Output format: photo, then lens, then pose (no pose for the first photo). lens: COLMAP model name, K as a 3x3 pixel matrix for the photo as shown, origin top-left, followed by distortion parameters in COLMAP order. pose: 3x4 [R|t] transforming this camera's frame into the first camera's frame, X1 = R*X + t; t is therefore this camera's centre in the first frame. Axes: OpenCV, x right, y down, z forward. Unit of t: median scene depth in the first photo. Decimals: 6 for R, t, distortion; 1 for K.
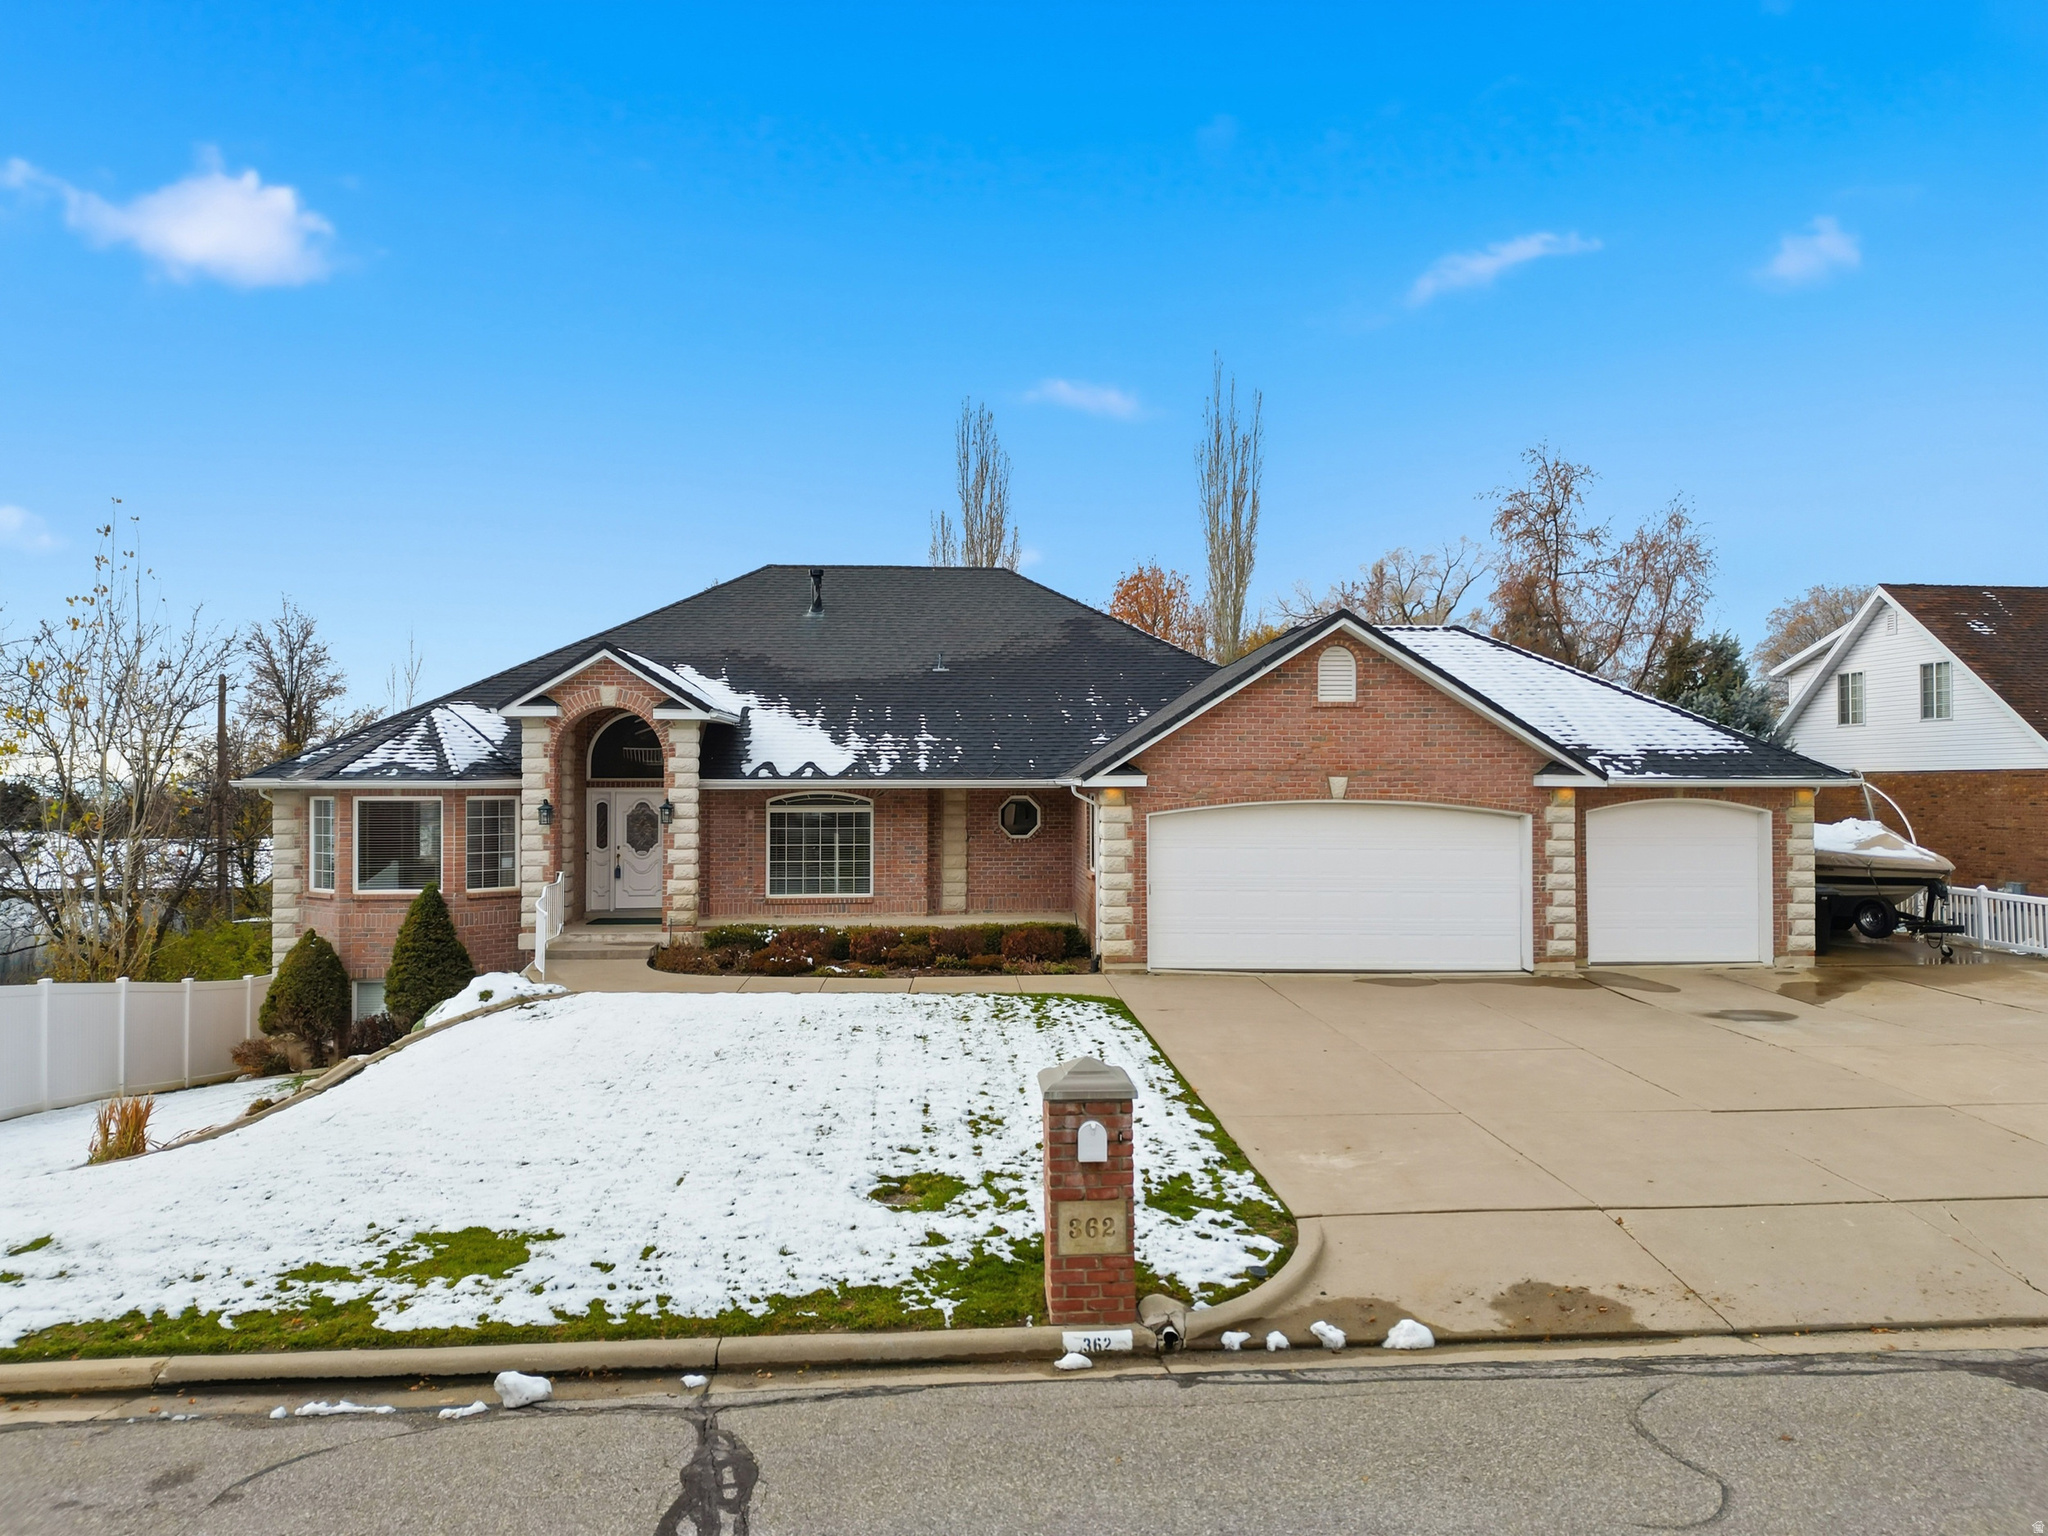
lens RADIAL K [[1404.3, 0, 1016.6], [0, 1404.3, 771.3], [0, 0, 1]] dist [0.075658, -0.068009]
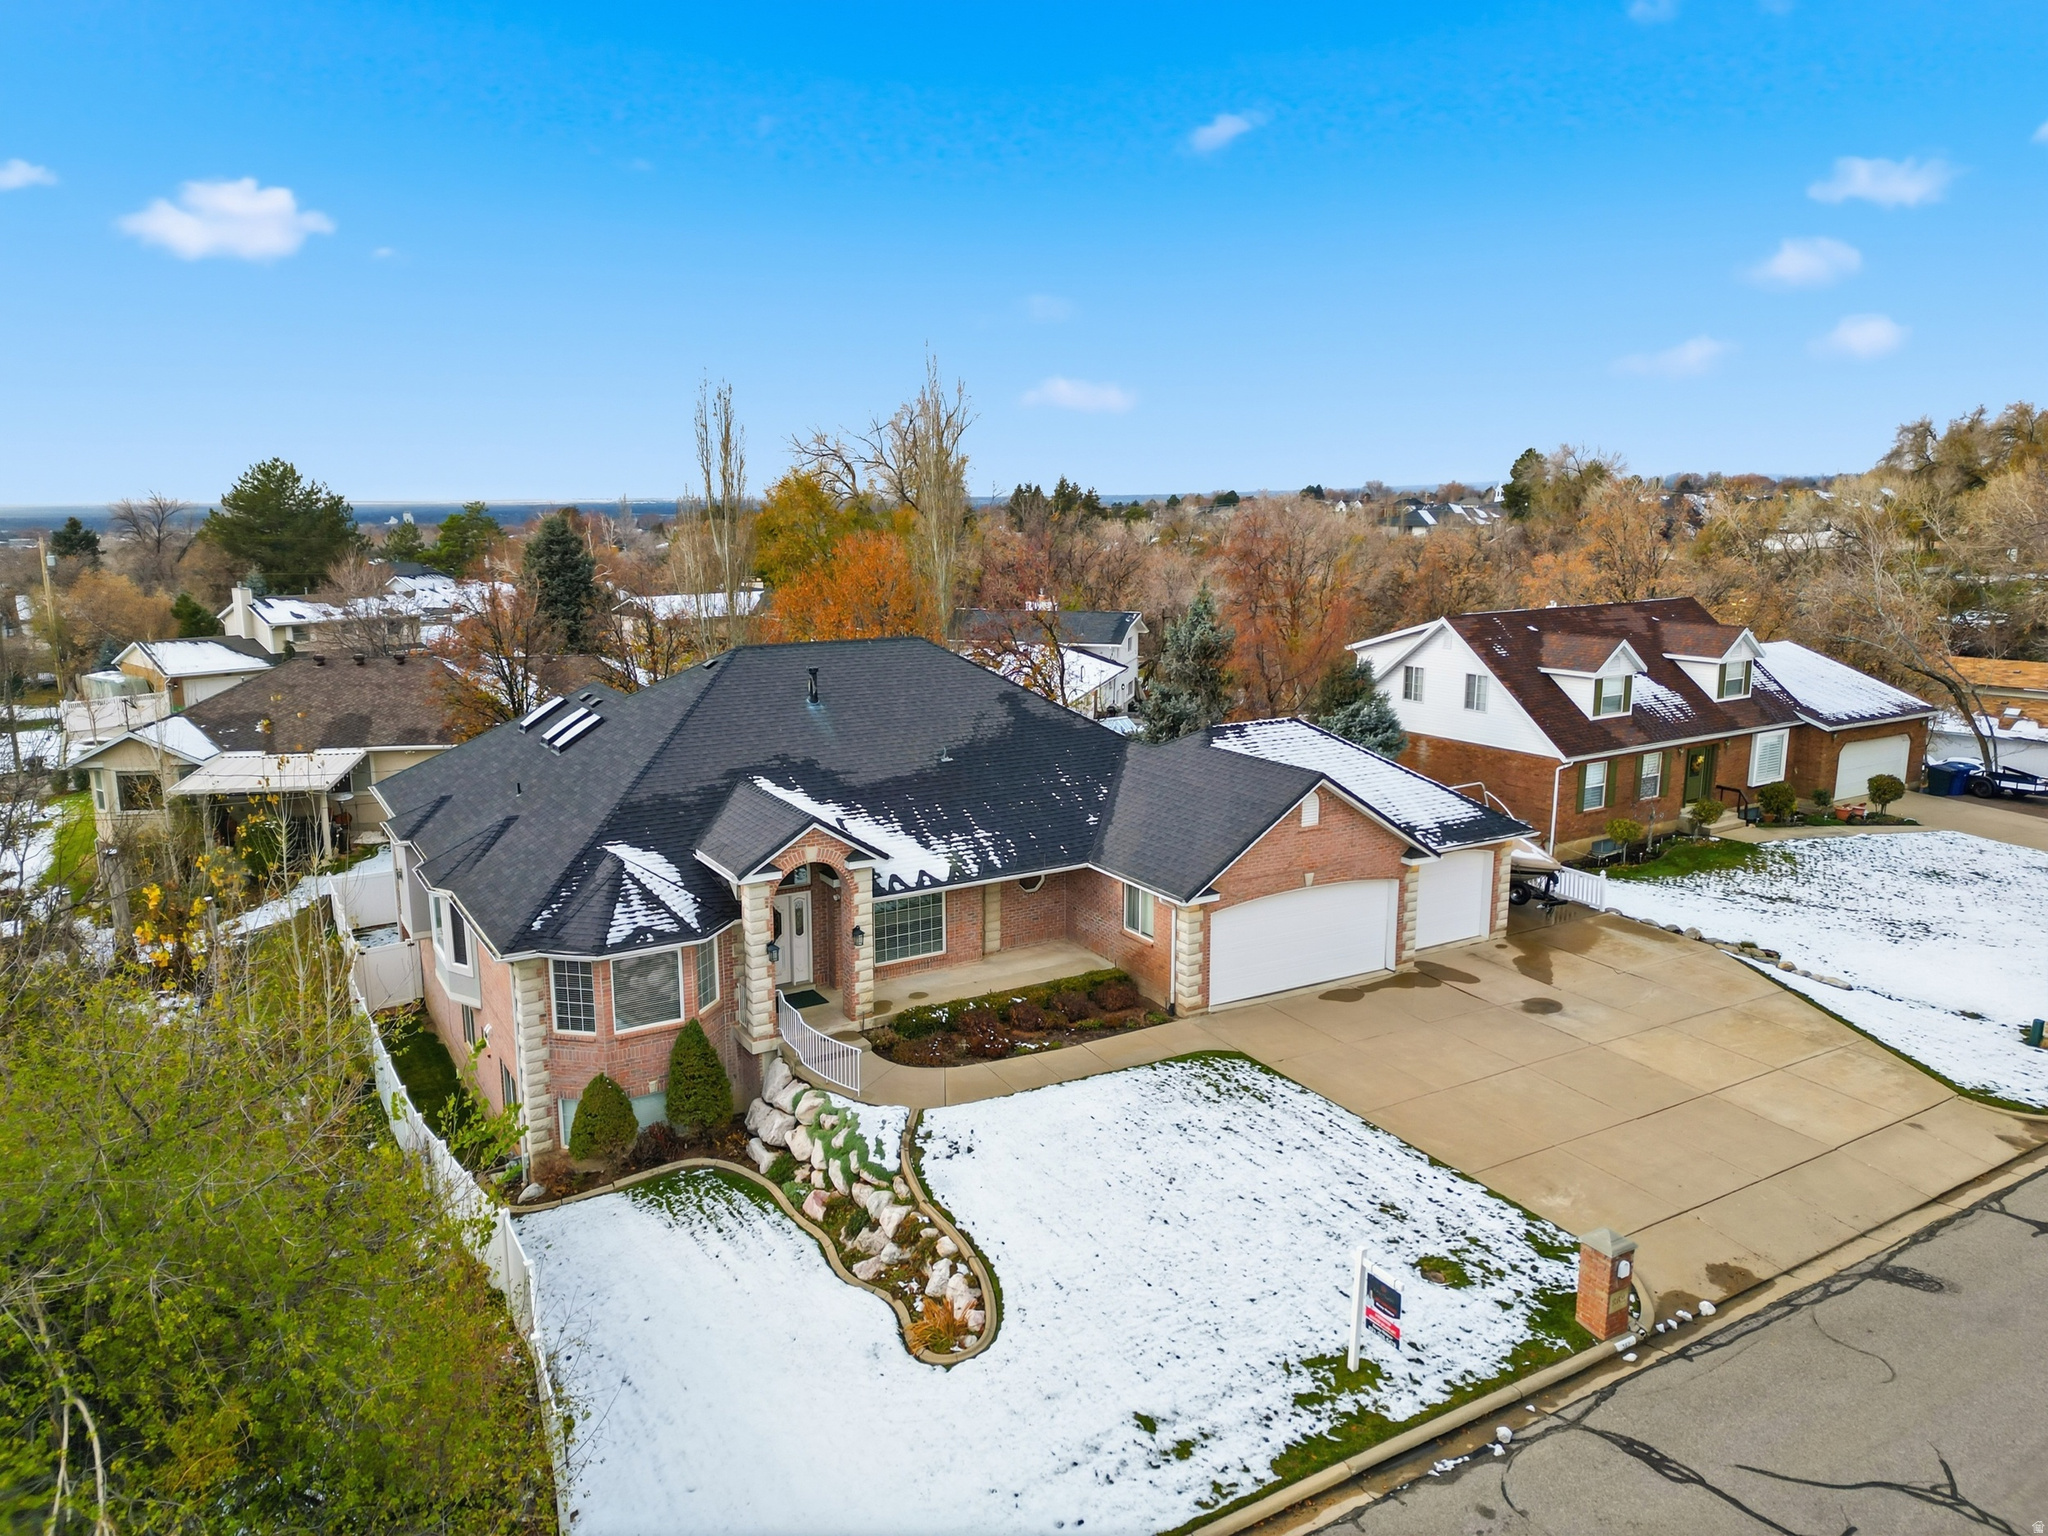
lens RADIAL K [[1404.3, 0, 1016.6], [0, 1404.3, 771.3], [0, 0, 1]] dist [0.075658, -0.068009]
pose [[0.889007, -0.090569, 0.448847, -0.751072], [-0.003172, 0.979002, 0.203827, -0.423125], [-0.457882, -0.182627, 0.870052, -0.194334]]
